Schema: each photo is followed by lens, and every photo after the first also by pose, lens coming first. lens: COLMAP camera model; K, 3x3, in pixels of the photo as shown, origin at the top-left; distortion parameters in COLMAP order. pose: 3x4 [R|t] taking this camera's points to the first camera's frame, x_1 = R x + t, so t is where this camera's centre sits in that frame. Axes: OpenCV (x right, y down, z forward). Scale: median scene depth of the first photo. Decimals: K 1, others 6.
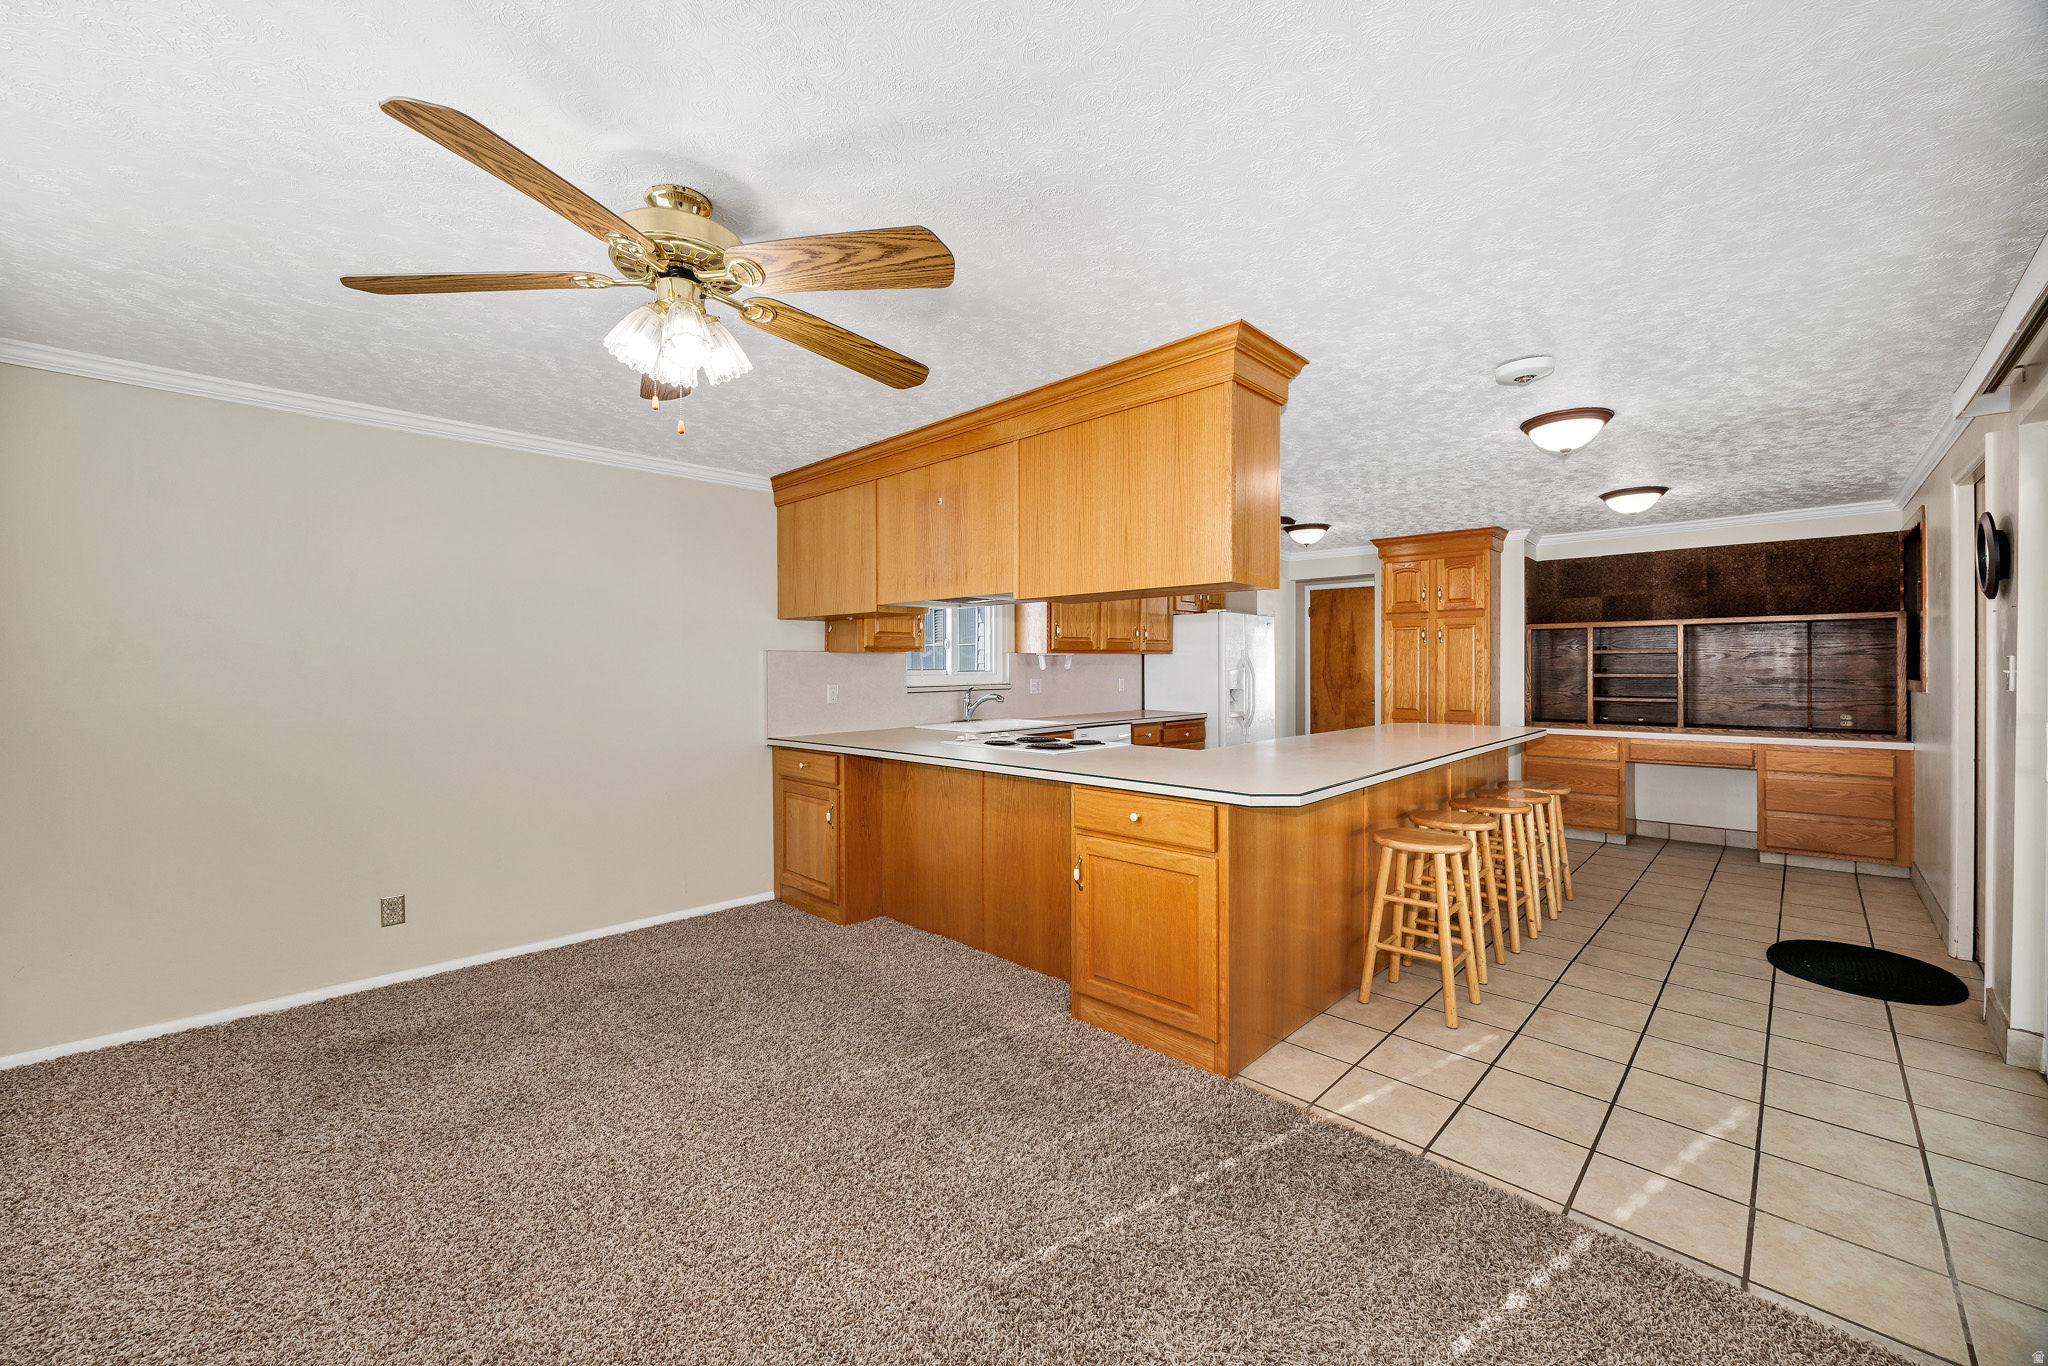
lens RADIAL K [[816.9, 0, 1014.8], [0, 816.9, 671.8], [0, 0, 1]] dist [0.006935, -0.000007]
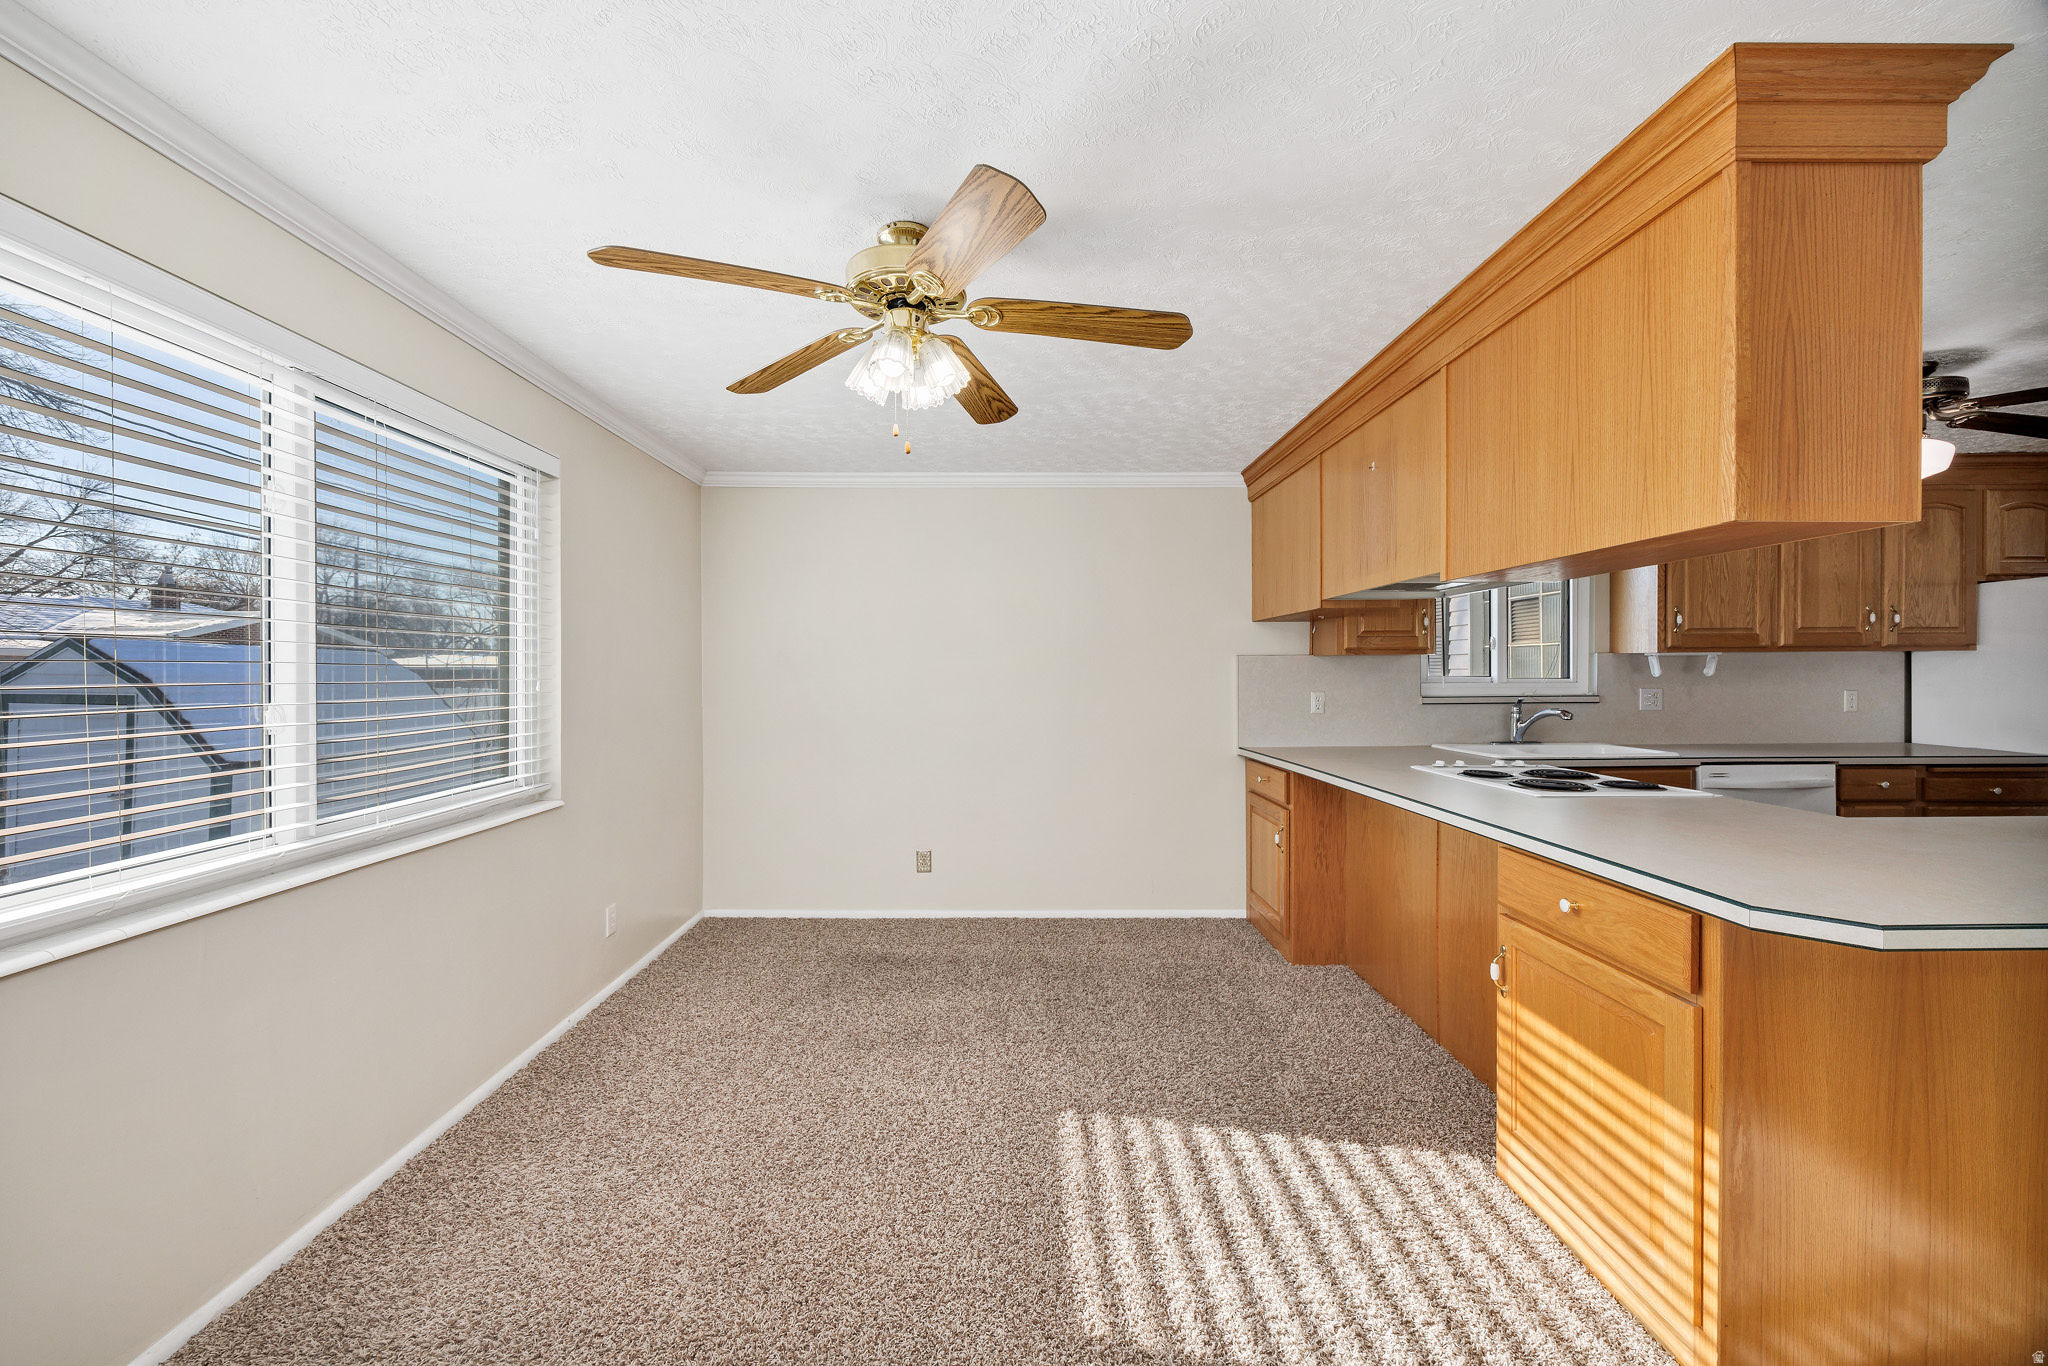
lens RADIAL K [[816.9, 0, 1020.4], [0, 816.9, 681.4], [0, 0, 1]] dist [0.006935, -0.000007]
pose [[0.702489, 0.008459, -0.711645, 0.231726], [-0.004160, 0.999961, 0.007779, -0.002117], [0.711683, -0.002505, 0.702496, 0.182277]]
